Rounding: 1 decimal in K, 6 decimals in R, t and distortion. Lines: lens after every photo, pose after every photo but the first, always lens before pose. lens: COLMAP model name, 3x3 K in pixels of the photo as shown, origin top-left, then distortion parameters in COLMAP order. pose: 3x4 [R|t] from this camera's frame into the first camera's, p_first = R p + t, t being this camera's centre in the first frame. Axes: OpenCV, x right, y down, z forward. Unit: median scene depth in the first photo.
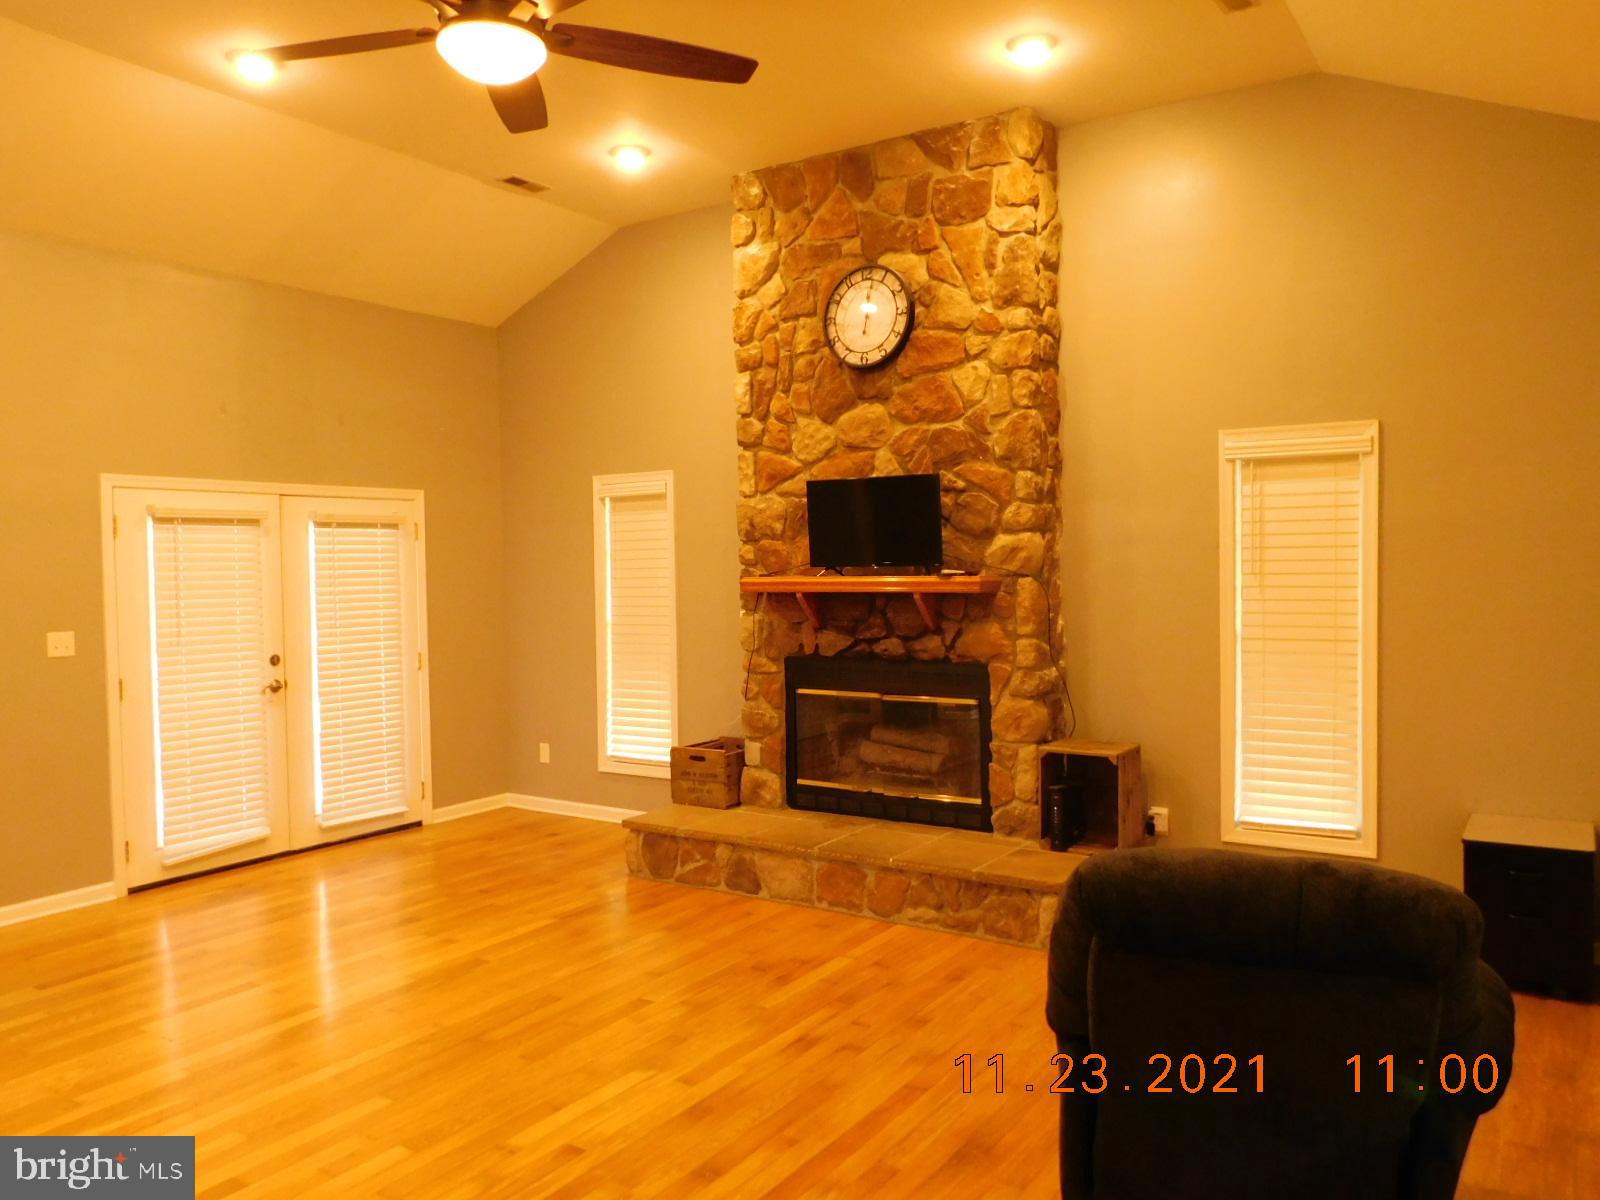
lens RADIAL K [[1179.8, 0, 807.6], [0, 1179.8, 594.3], [0, 0, 1]] dist [-0.005335, -0.009623]
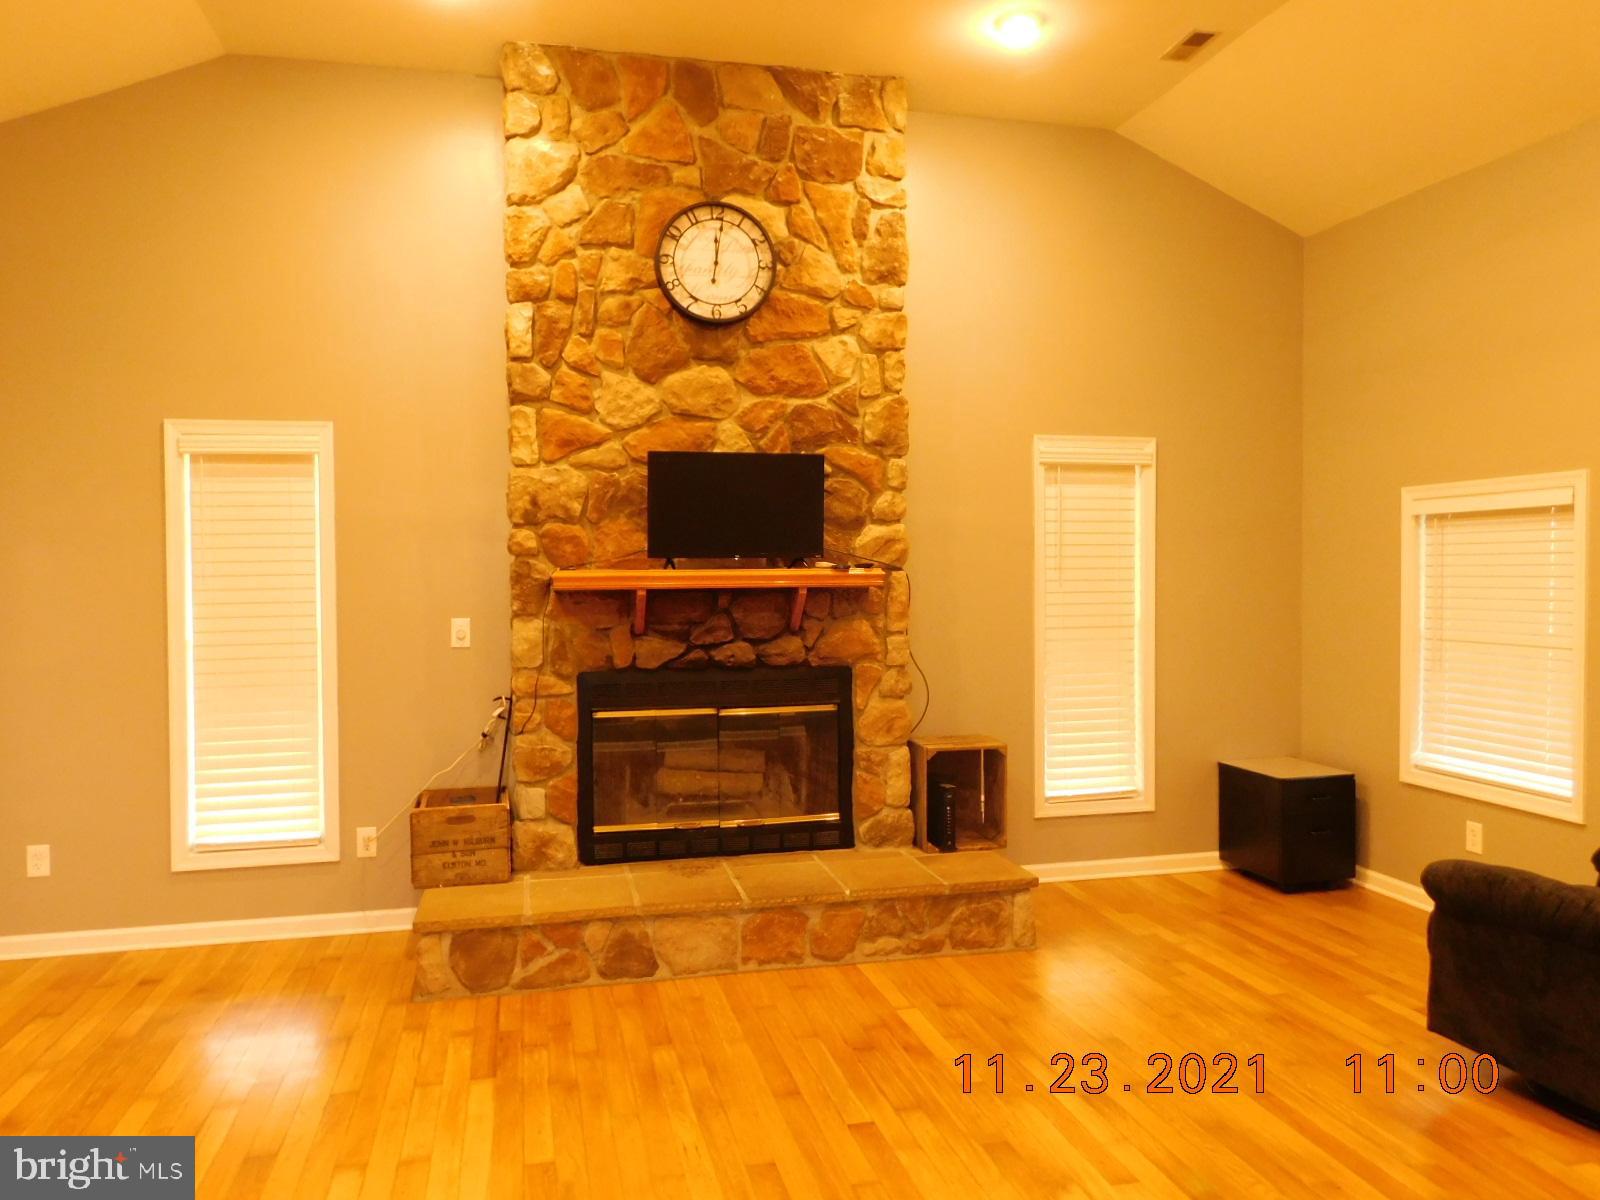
lens RADIAL K [[1179.8, 0, 806.7], [0, 1179.8, 594.5], [0, 0, 1]] dist [-0.005335, -0.009623]
pose [[0.686487, -0.005266, 0.727123, -0.536950], [0.017940, 0.999792, -0.009697, 0.012247], [-0.726921, 0.019701, 0.686438, 0.387596]]
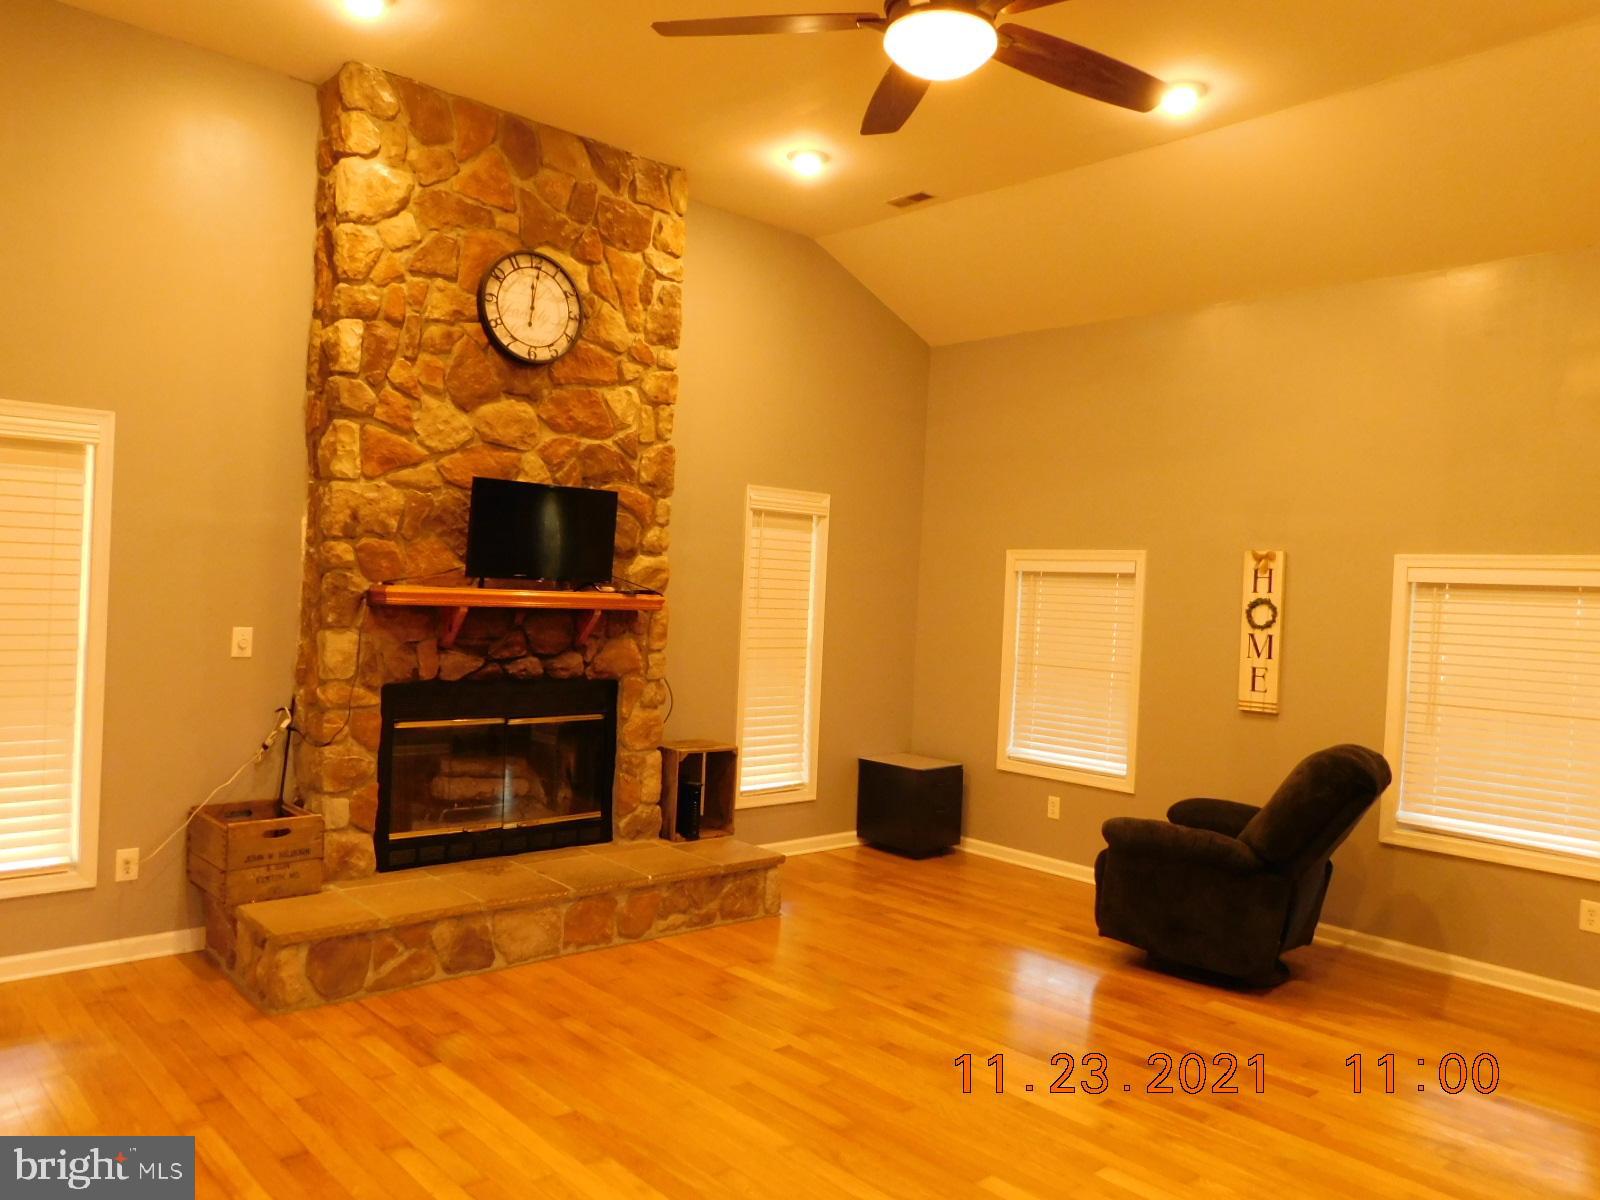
lens RADIAL K [[1179.8, 0, 808.4], [0, 1179.8, 595.3], [0, 0, 1]] dist [-0.005335, -0.009623]
pose [[0.251101, 0.019153, 0.967771, -0.803479], [-0.020149, 0.999691, -0.014557, -0.002505], [-0.967751, -0.015845, 0.251409, 0.573666]]
